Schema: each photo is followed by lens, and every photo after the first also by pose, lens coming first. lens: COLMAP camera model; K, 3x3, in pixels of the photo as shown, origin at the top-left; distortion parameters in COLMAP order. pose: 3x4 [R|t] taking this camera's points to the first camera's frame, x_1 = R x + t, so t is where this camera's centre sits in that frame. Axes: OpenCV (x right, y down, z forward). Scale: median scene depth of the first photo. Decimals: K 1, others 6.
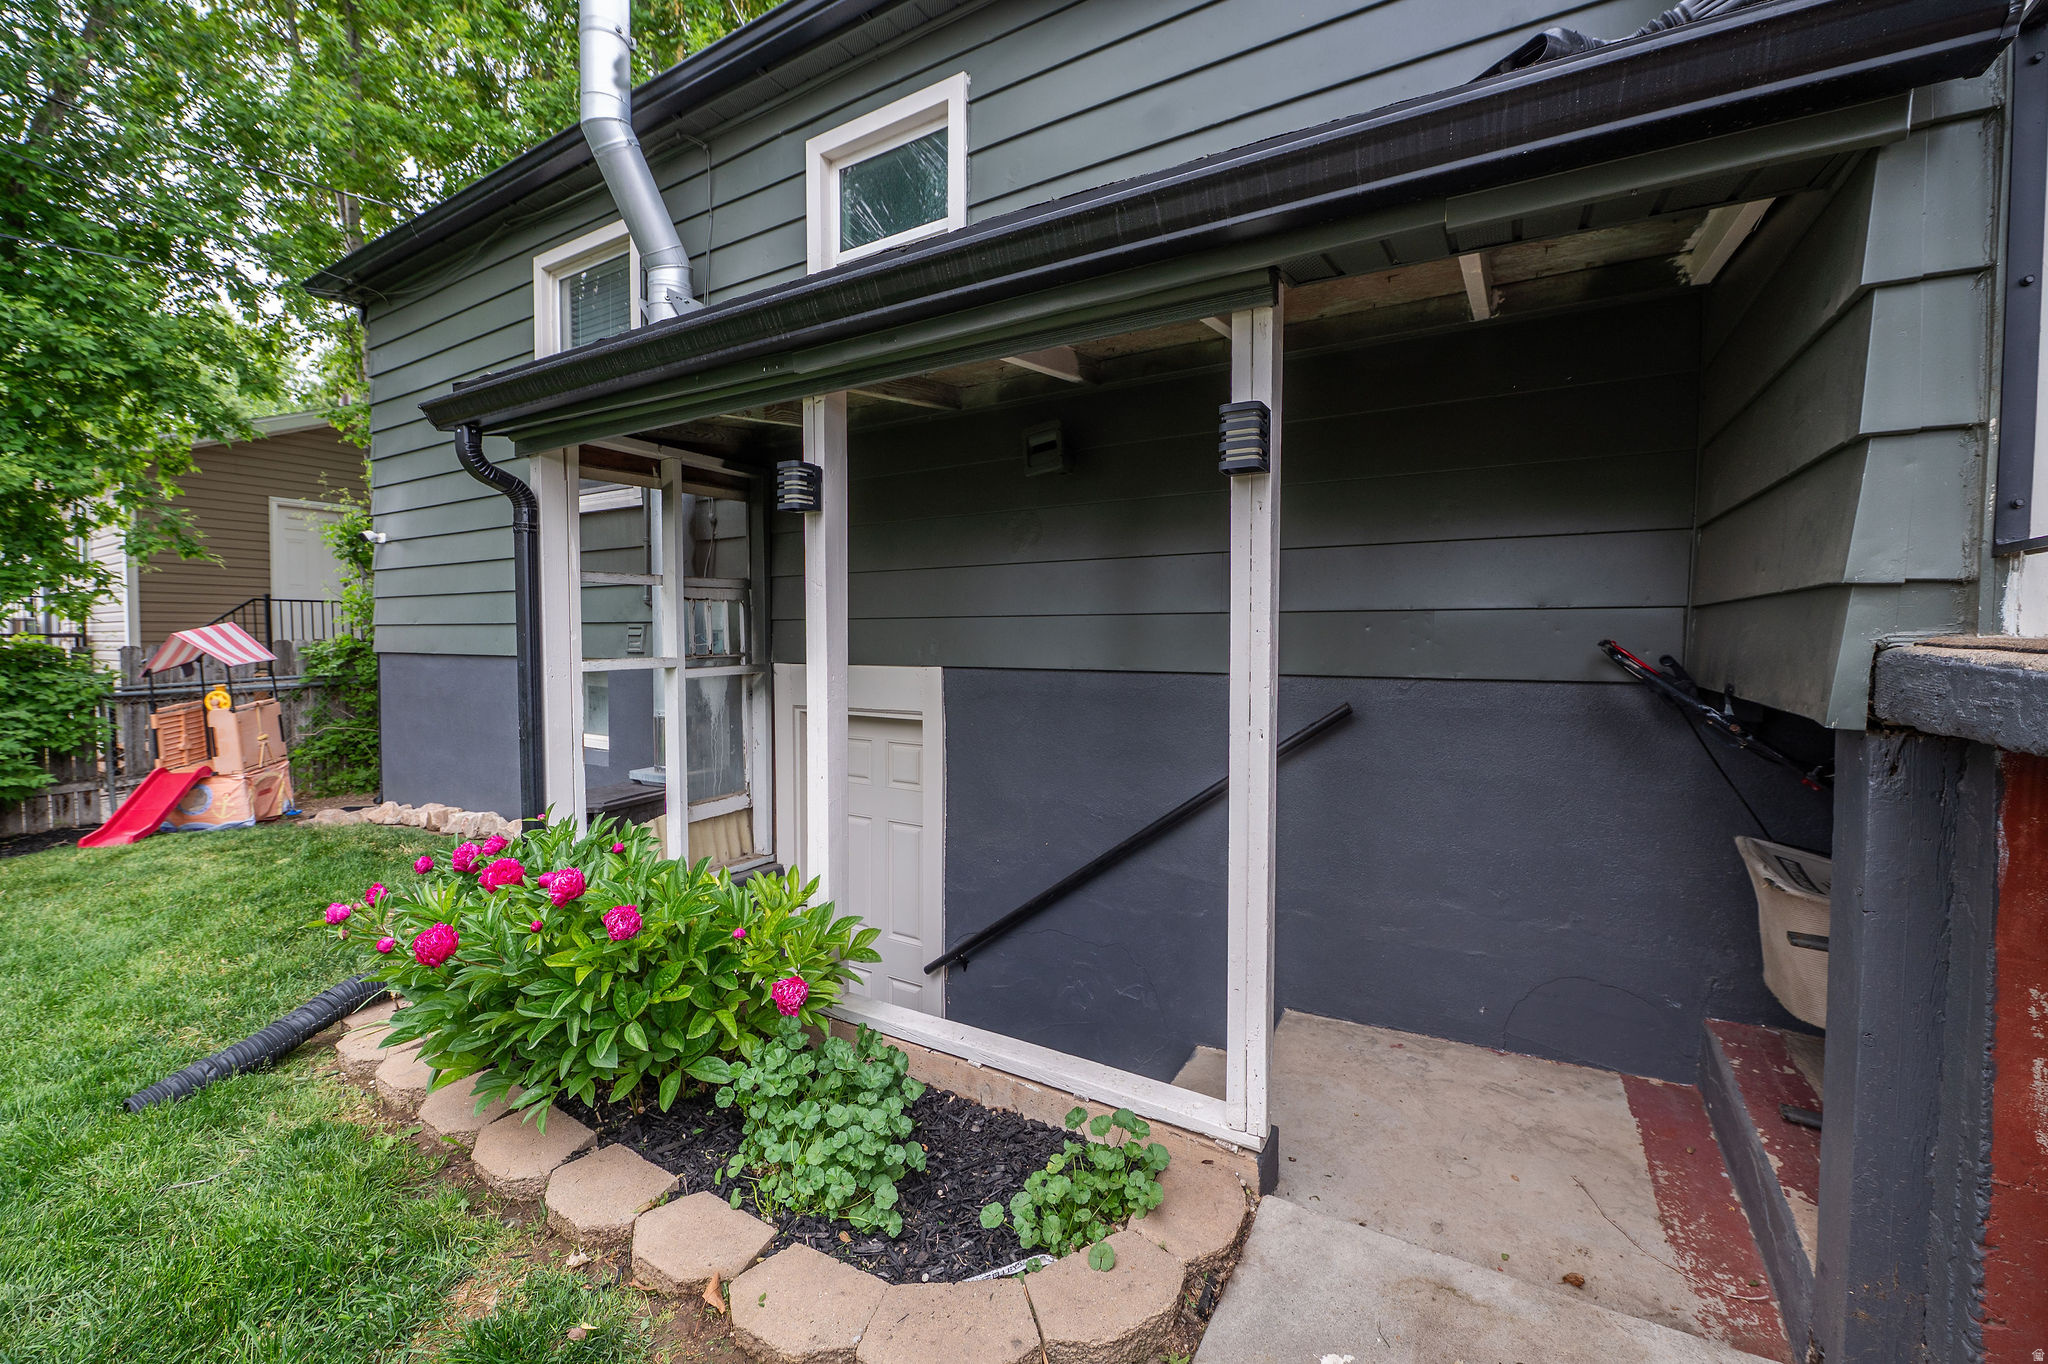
lens RADIAL K [[813.4, 0, 1025.1], [0, 813.4, 672.0], [0, 0, 1]] dist [-0.010136, -0.001164]
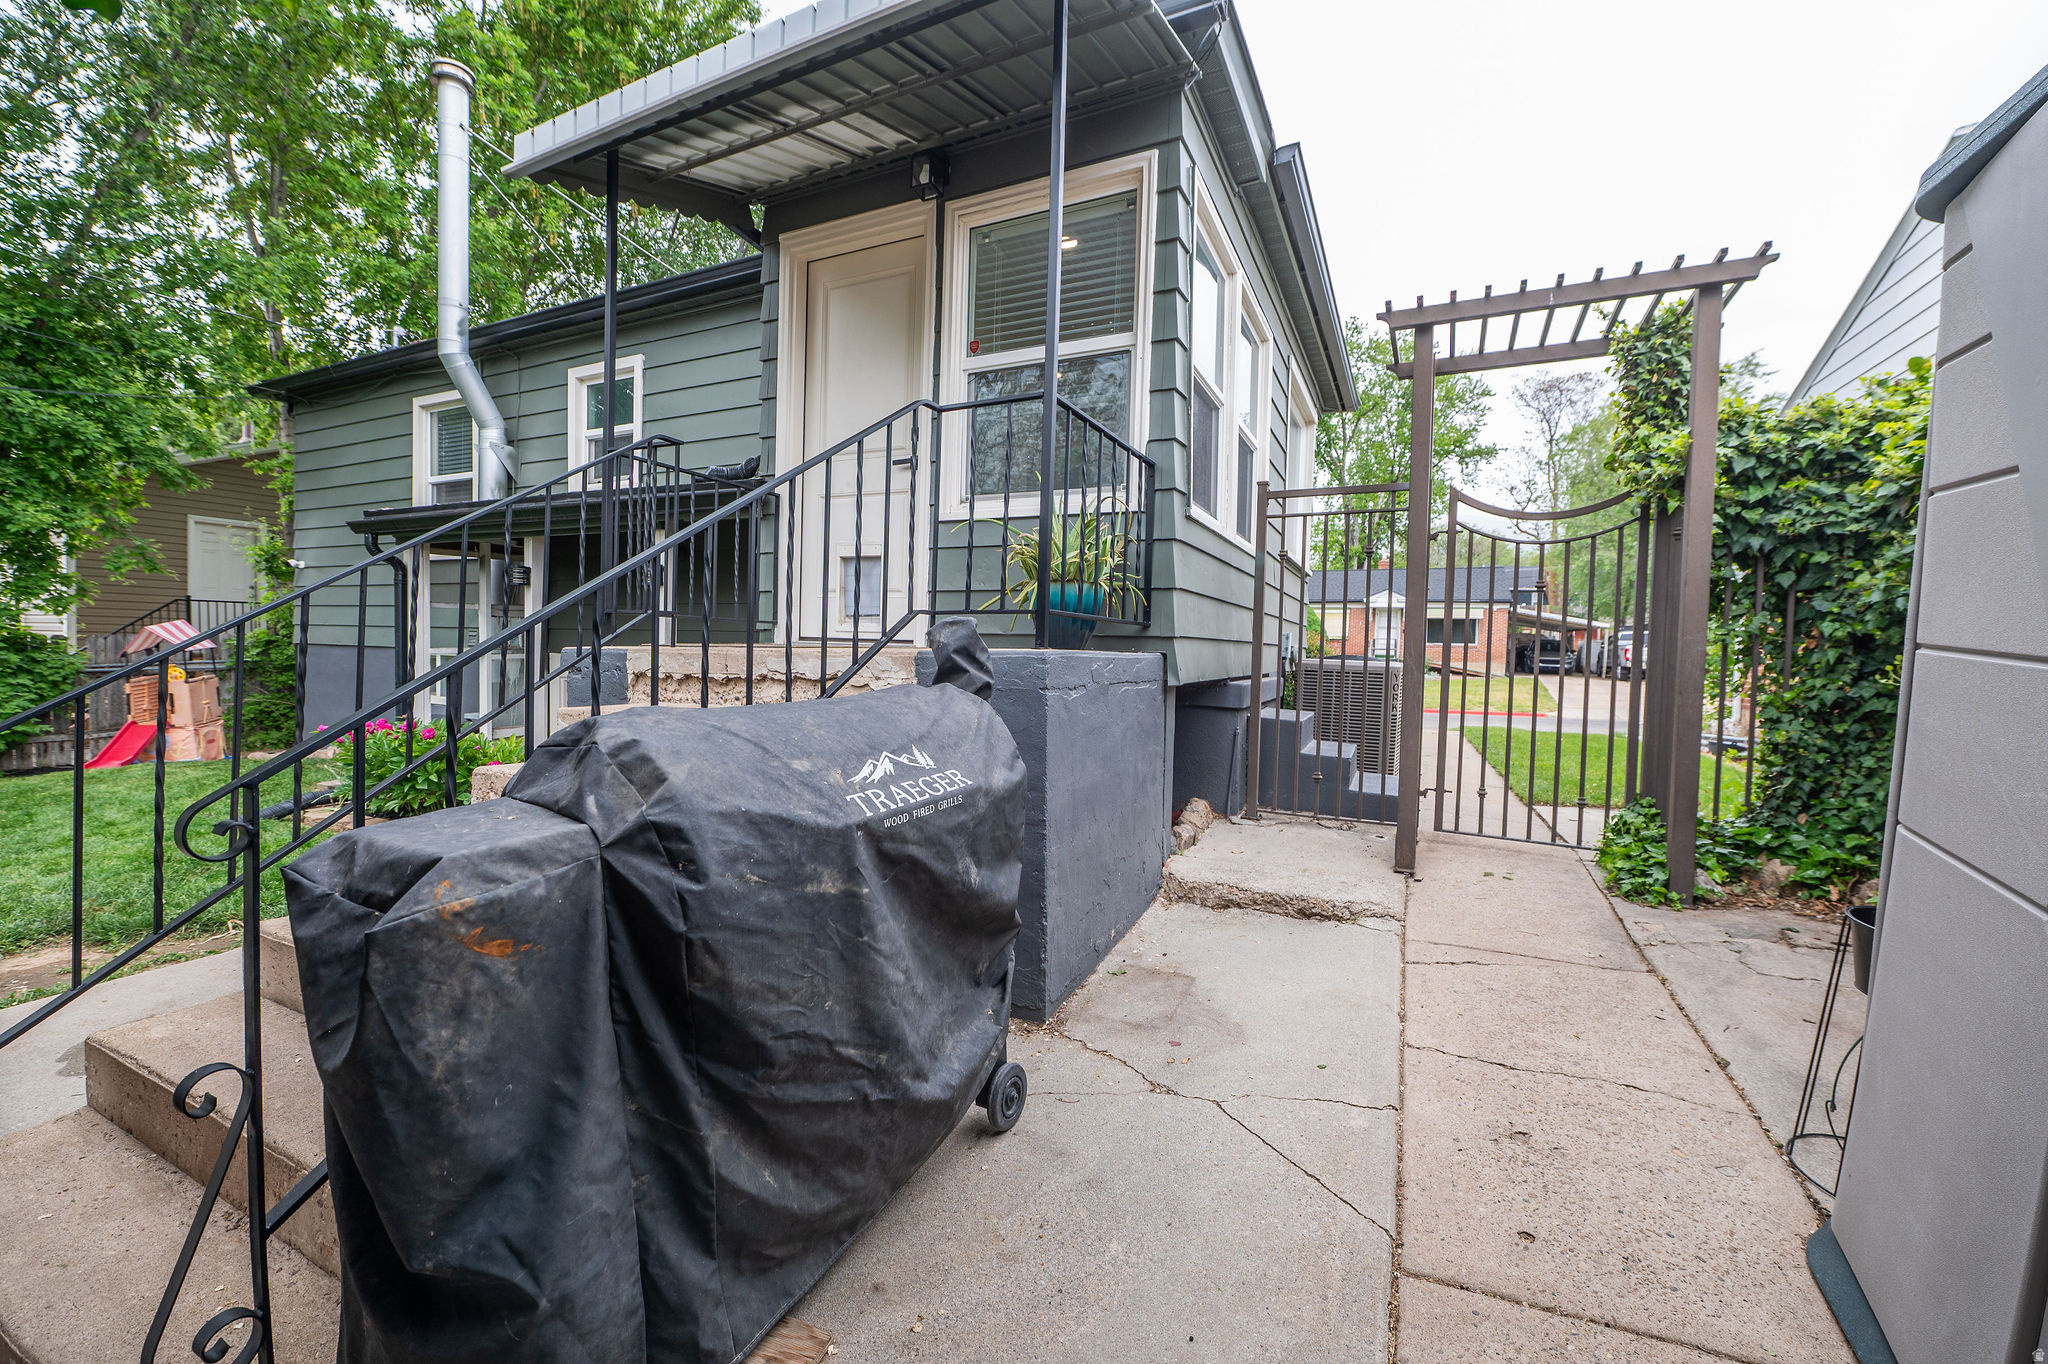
lens RADIAL K [[813.4, 0, 1031.2], [0, 813.4, 675.6], [0, 0, 1]] dist [-0.010136, -0.001164]
pose [[0.995194, 0.015543, 0.096686, 0.754268], [-0.015109, 0.999872, -0.005217, 0.043506], [-0.096755, 0.003731, 0.995301, -1.151671]]
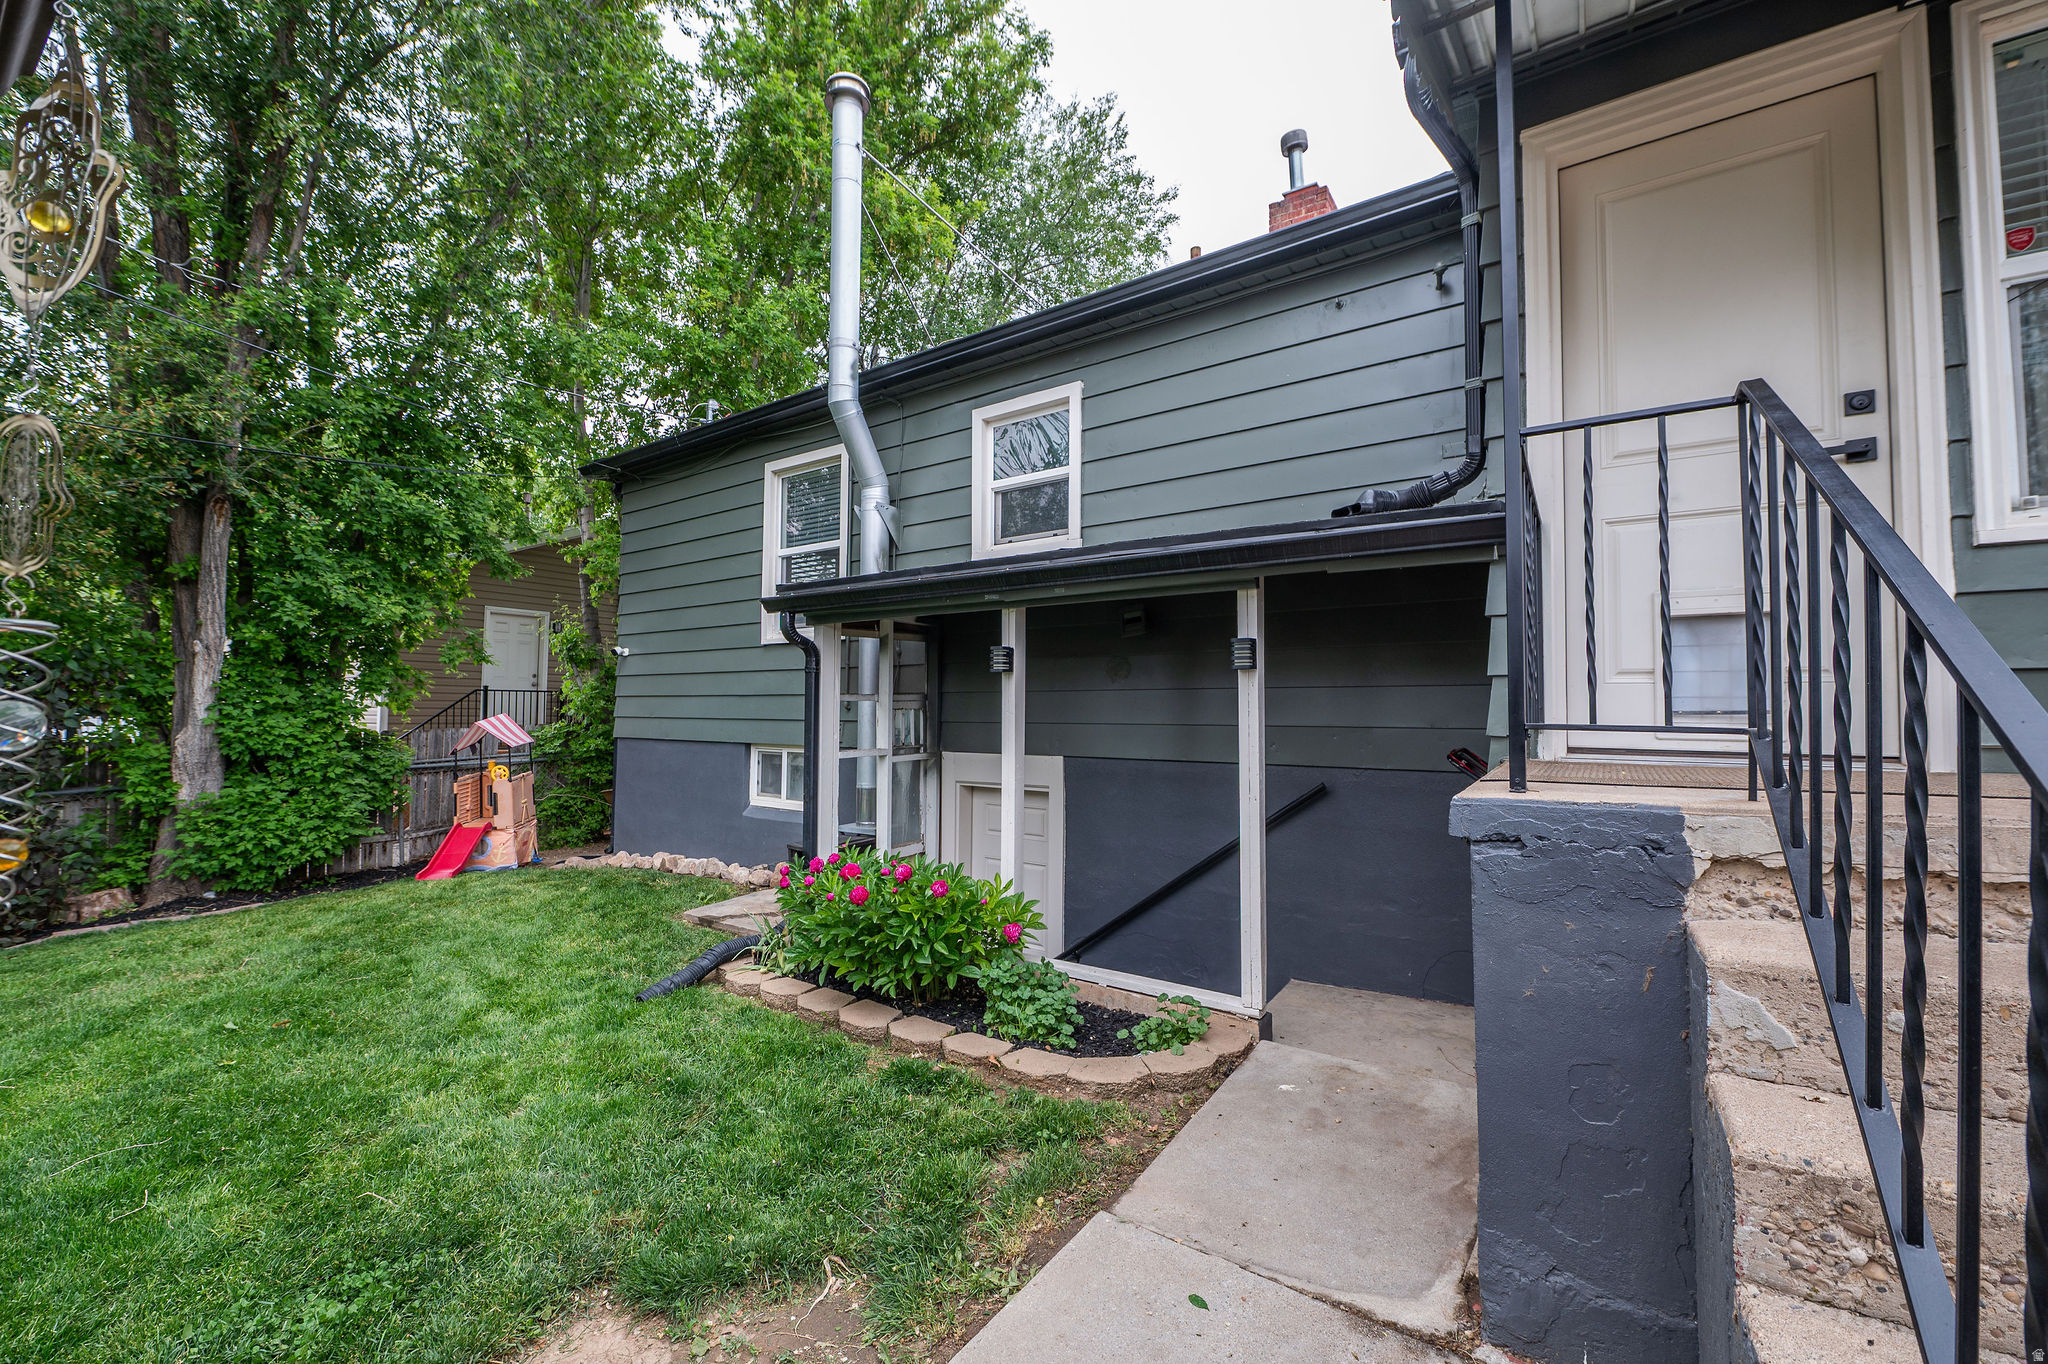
lens RADIAL K [[813.4, 0, 1028.4], [0, 813.4, 678.3], [0, 0, 1]] dist [-0.010136, -0.001164]
pose [[0.997631, 0.000306, -0.068787, -0.071908], [-0.006099, 0.996445, -0.084028, -0.026644], [0.068517, 0.084248, 0.994086, -0.590543]]
